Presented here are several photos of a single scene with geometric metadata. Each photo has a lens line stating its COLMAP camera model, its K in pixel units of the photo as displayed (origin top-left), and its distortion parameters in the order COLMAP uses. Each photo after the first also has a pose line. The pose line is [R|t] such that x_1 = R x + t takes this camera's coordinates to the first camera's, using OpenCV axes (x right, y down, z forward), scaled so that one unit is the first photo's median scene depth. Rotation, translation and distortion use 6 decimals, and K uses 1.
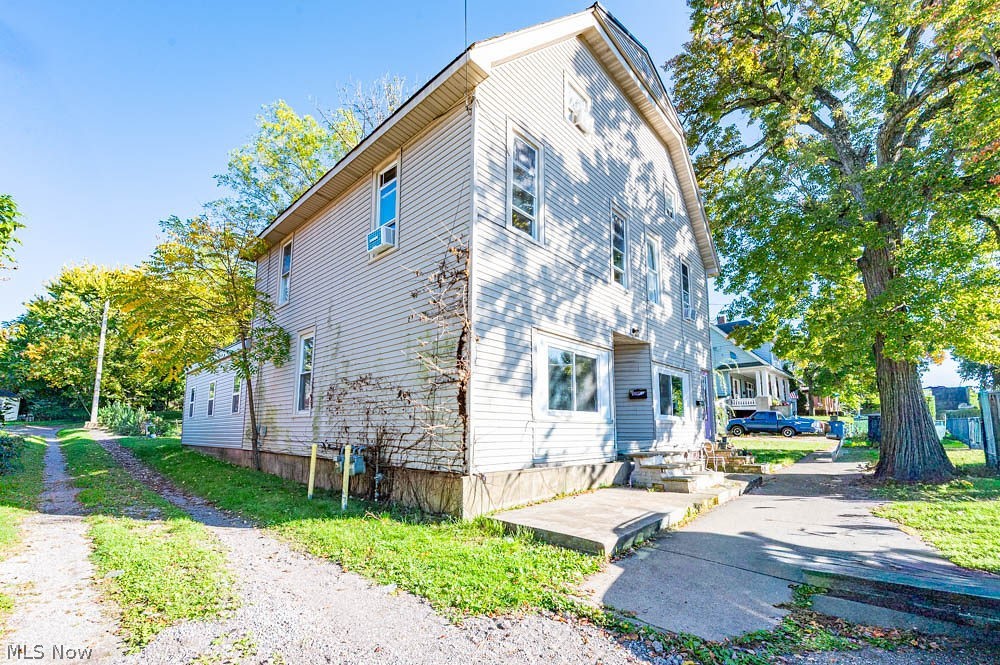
lens RADIAL K [[419.0, 0, 504.2], [0, 419.0, 397.8], [0, 0, 1]] dist [0.000553, 0.000011]
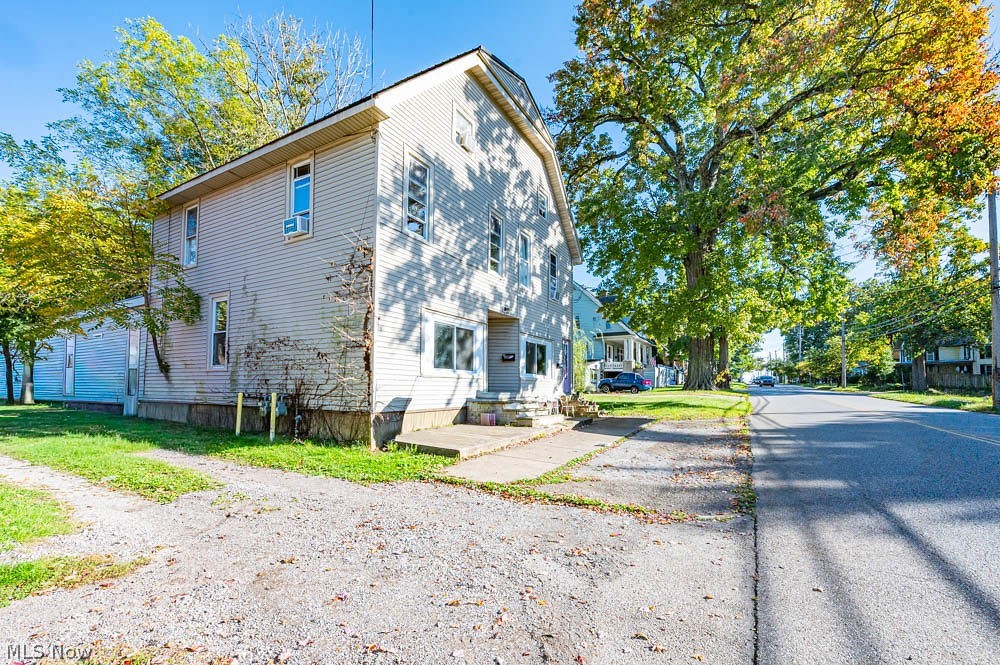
lens RADIAL K [[415.3, 0, 520.2], [0, 415.3, 377.5], [0, 0, 1]] dist [-0.000200, -0.000132]
pose [[0.965566, 0.010398, 0.259950, 0.020884], [-0.023208, 0.998660, 0.046257, -0.008218], [-0.259120, -0.050697, 0.964514, -0.302016]]
